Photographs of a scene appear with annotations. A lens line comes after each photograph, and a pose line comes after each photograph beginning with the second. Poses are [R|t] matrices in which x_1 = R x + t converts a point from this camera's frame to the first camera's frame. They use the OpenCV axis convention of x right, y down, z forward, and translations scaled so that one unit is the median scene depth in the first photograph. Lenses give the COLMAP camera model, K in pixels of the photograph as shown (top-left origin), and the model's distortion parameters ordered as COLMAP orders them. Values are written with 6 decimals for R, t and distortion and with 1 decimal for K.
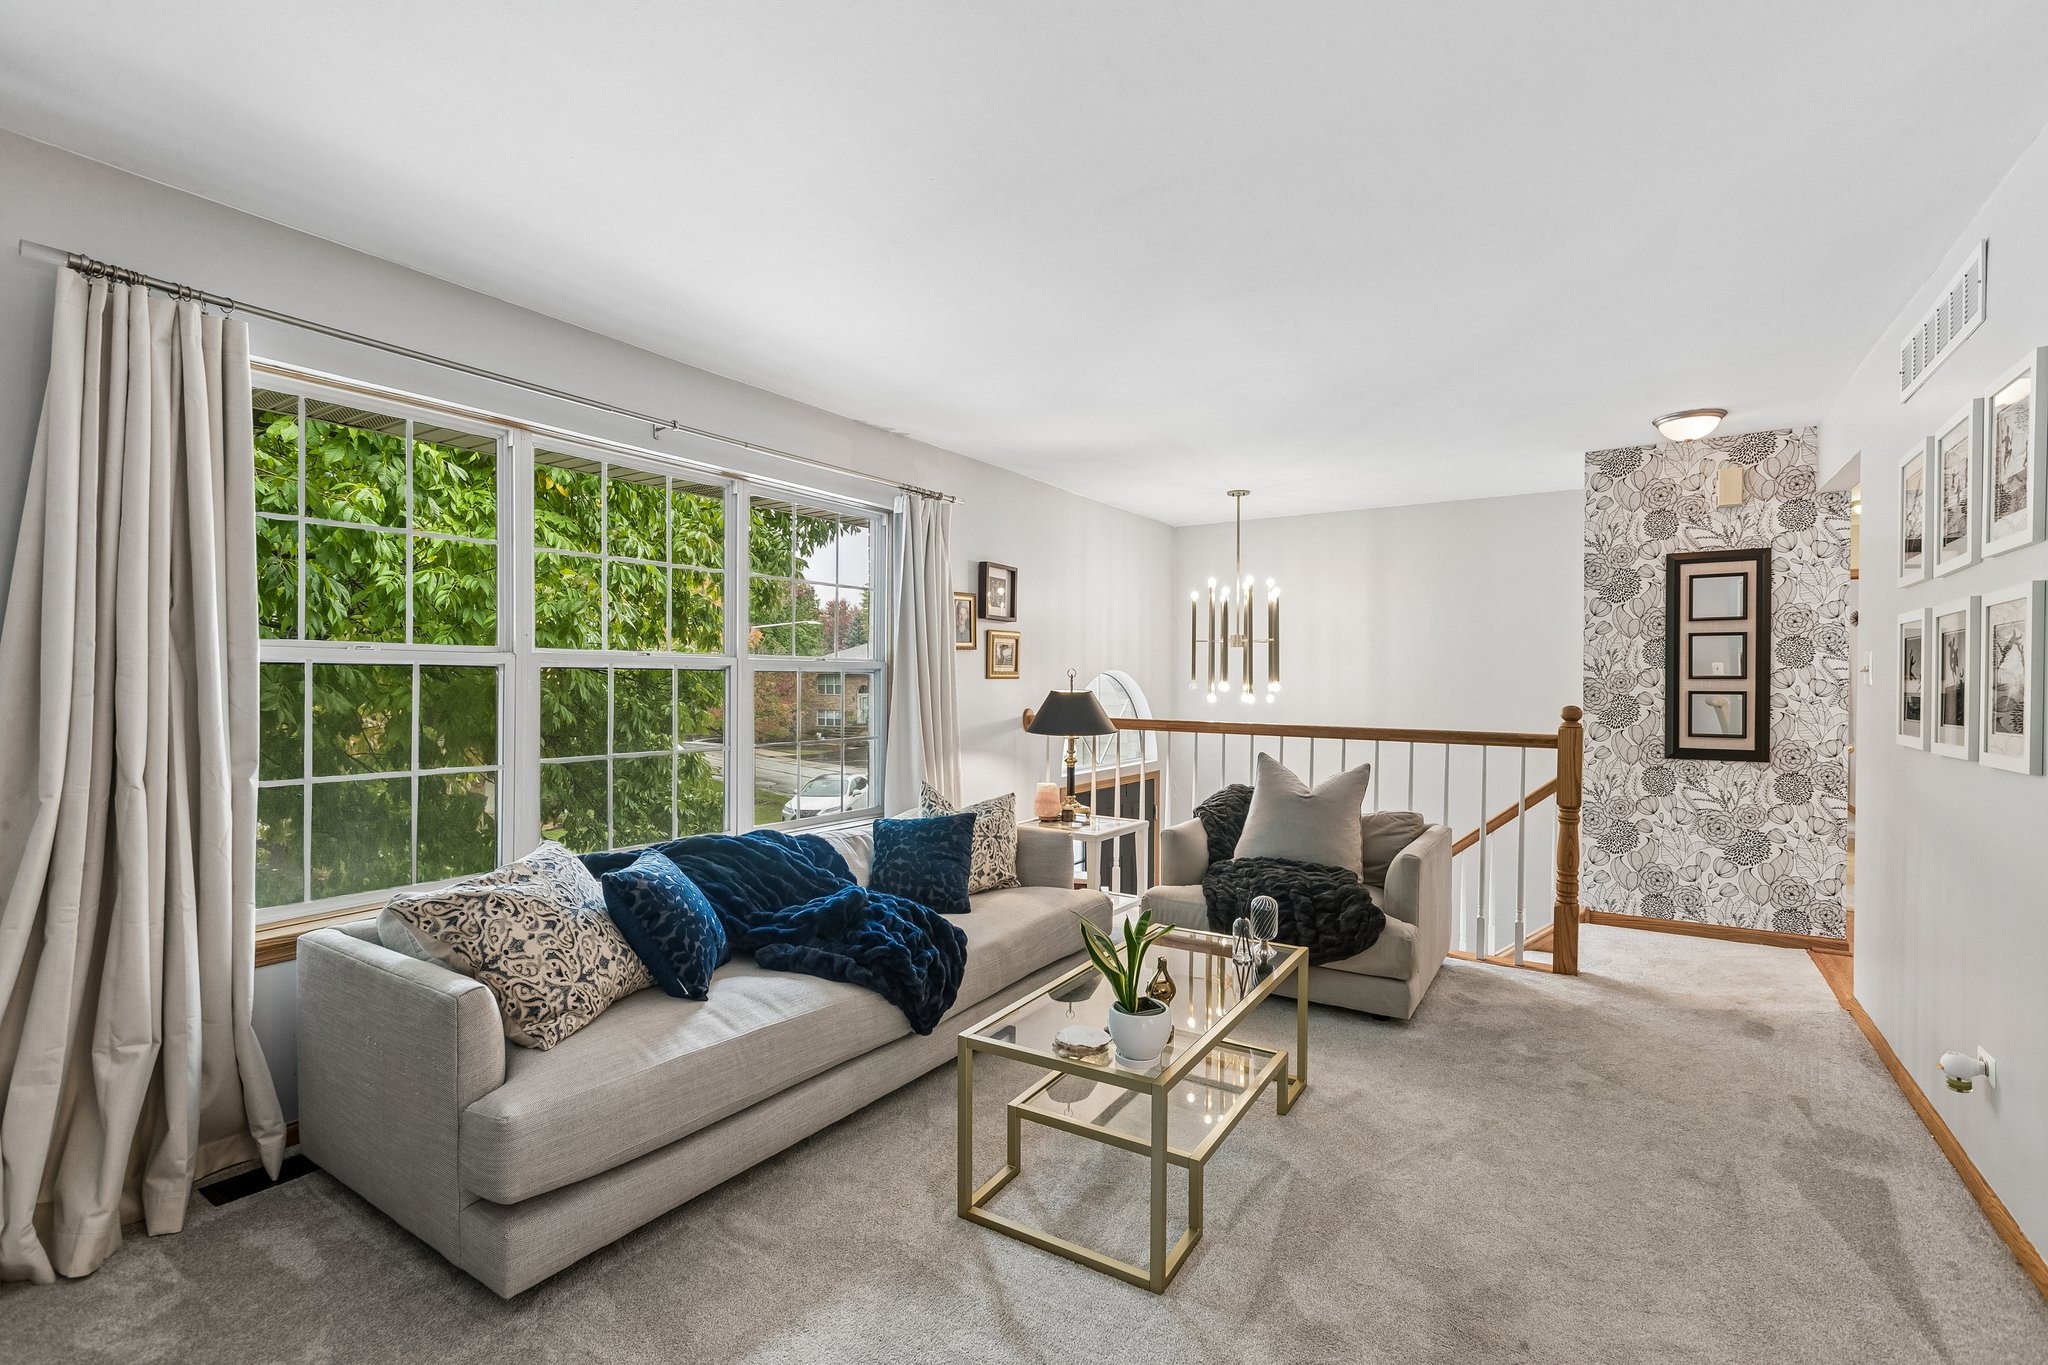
lens RADIAL K [[922.3, 0, 1023.5], [0, 922.3, 686.5], [0, 0, 1]] dist [0.007275, -0.002014]
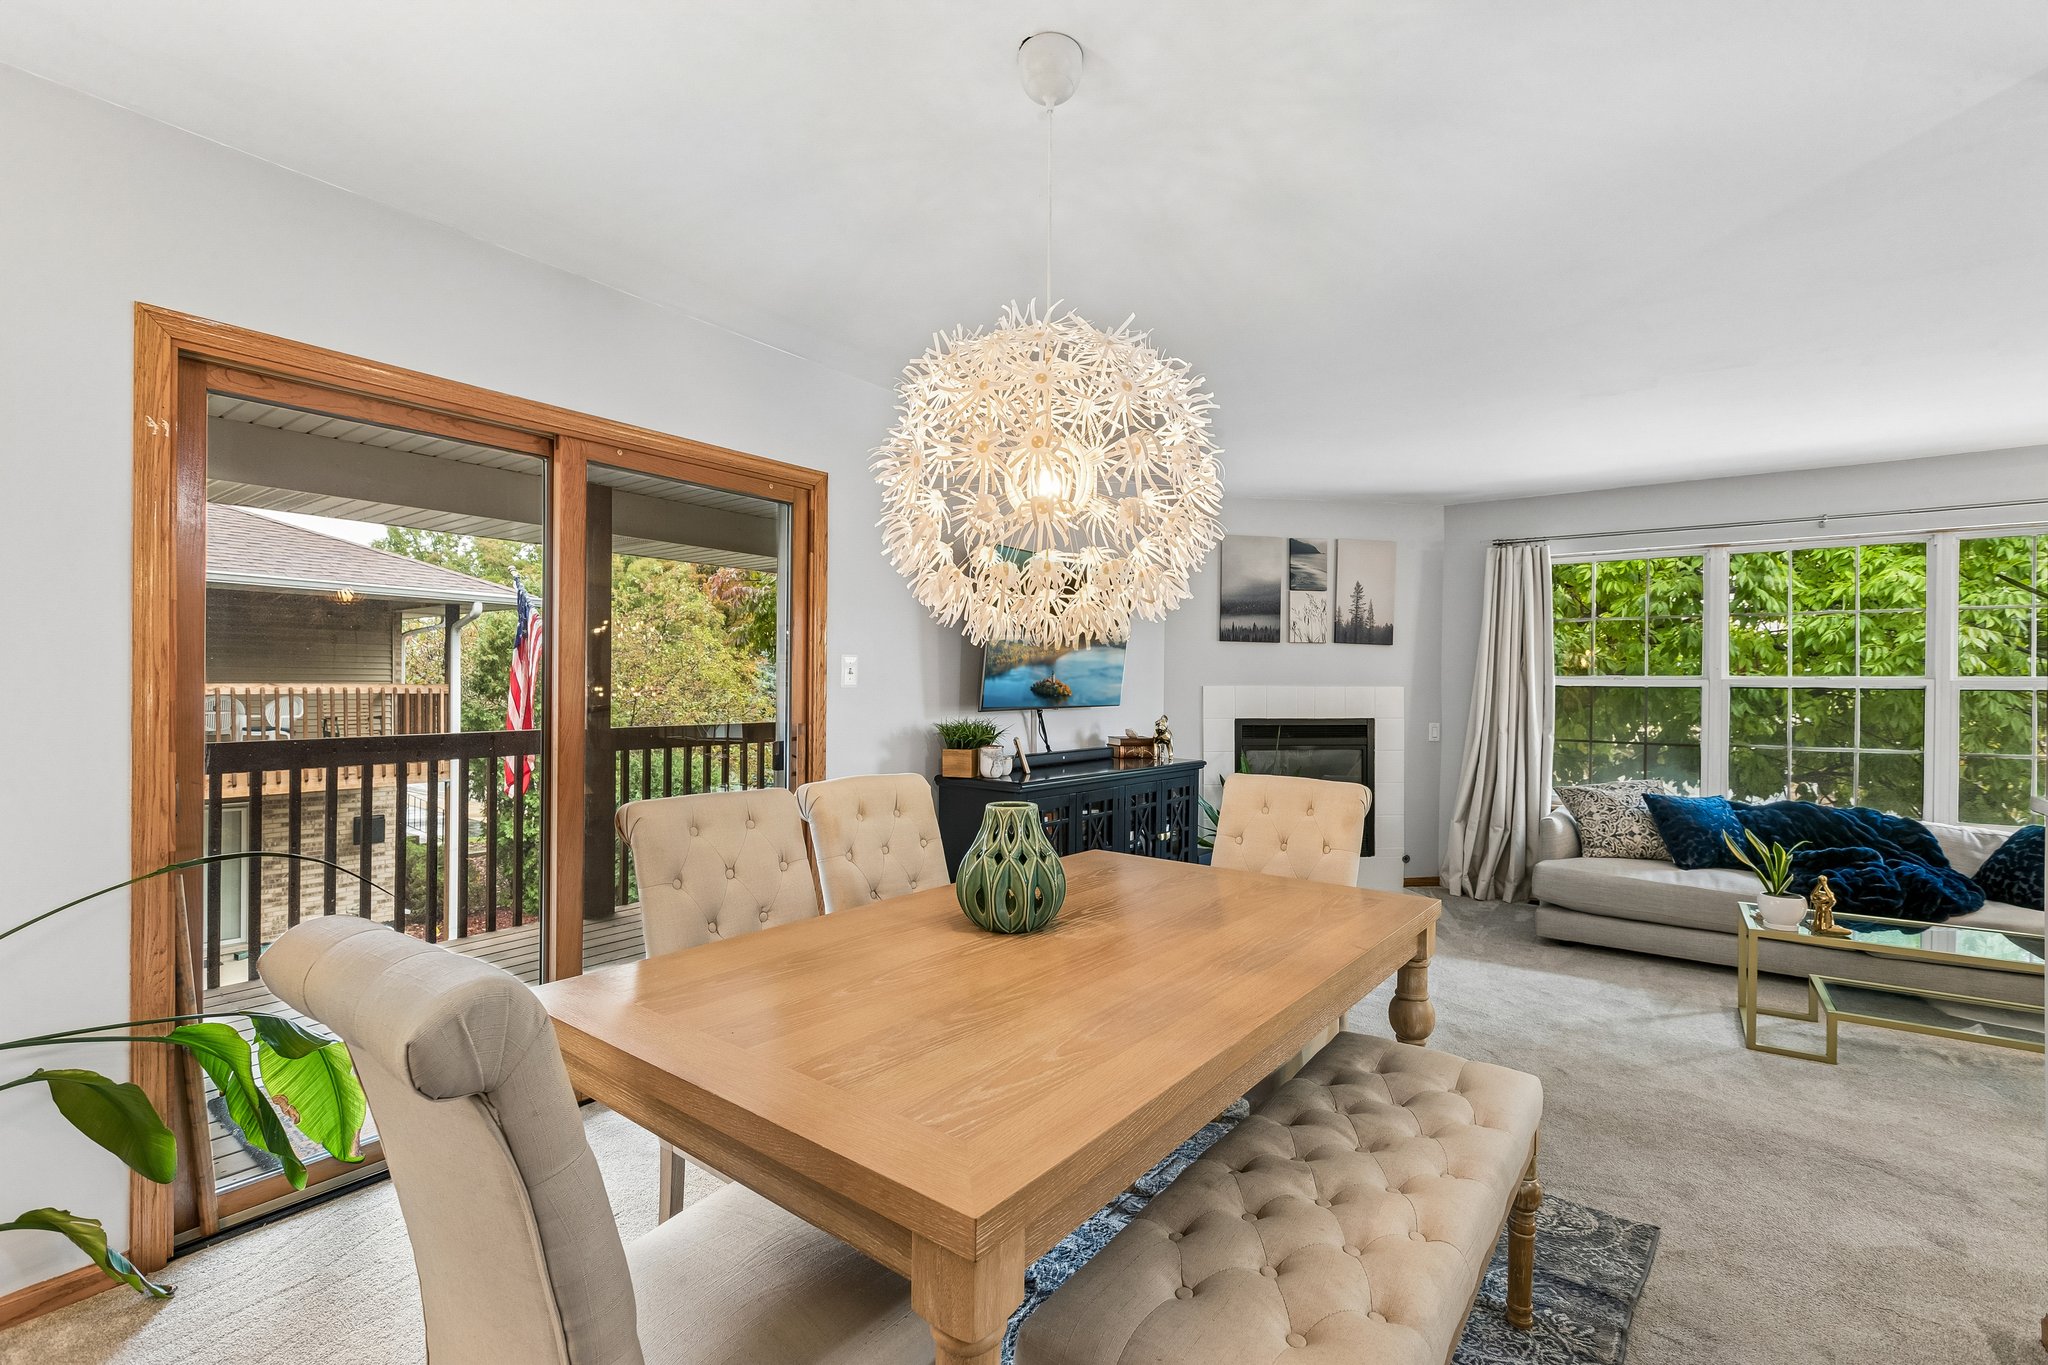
lens RADIAL K [[922.3, 0, 1024.7], [0, 922.3, 691.3], [0, 0, 1]] dist [0.007275, -0.002014]
pose [[-0.051608, -0.000632, -0.998667, 0.925913], [-0.018979, 0.999820, 0.000348, 0.006622], [0.998487, 0.018972, -0.051611, -0.129512]]
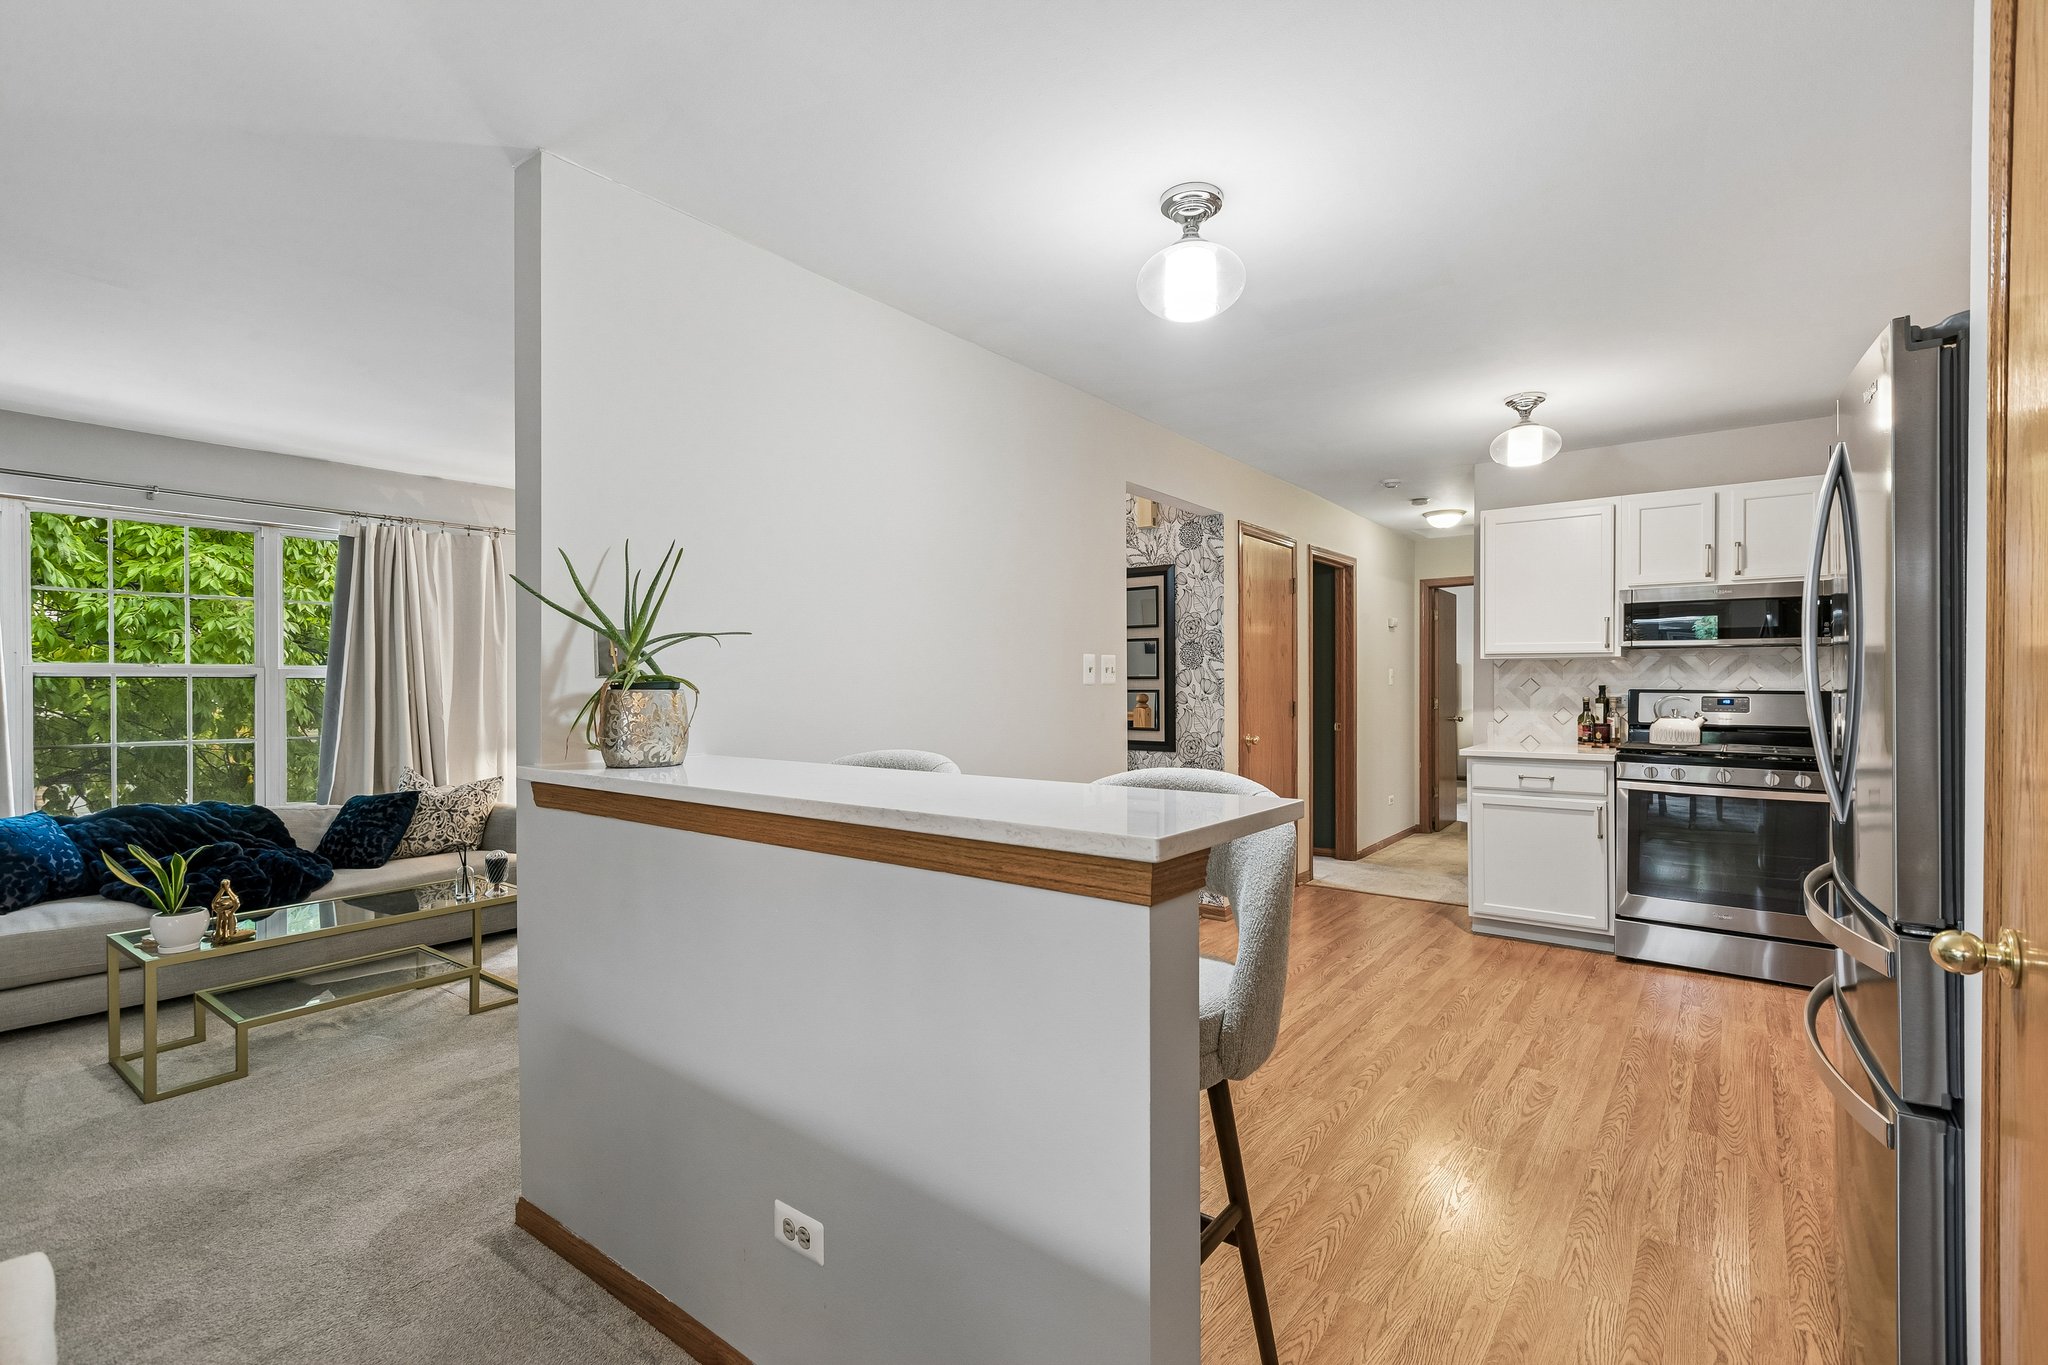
lens RADIAL K [[922.3, 0, 1027.9], [0, 922.3, 691.6], [0, 0, 1]] dist [0.007275, -0.002014]
pose [[0.996746, -0.005782, -0.080396, 0.787913], [0.005791, 0.999983, -0.000129, 0.007342], [0.080395, -0.000337, 0.996763, -0.163769]]
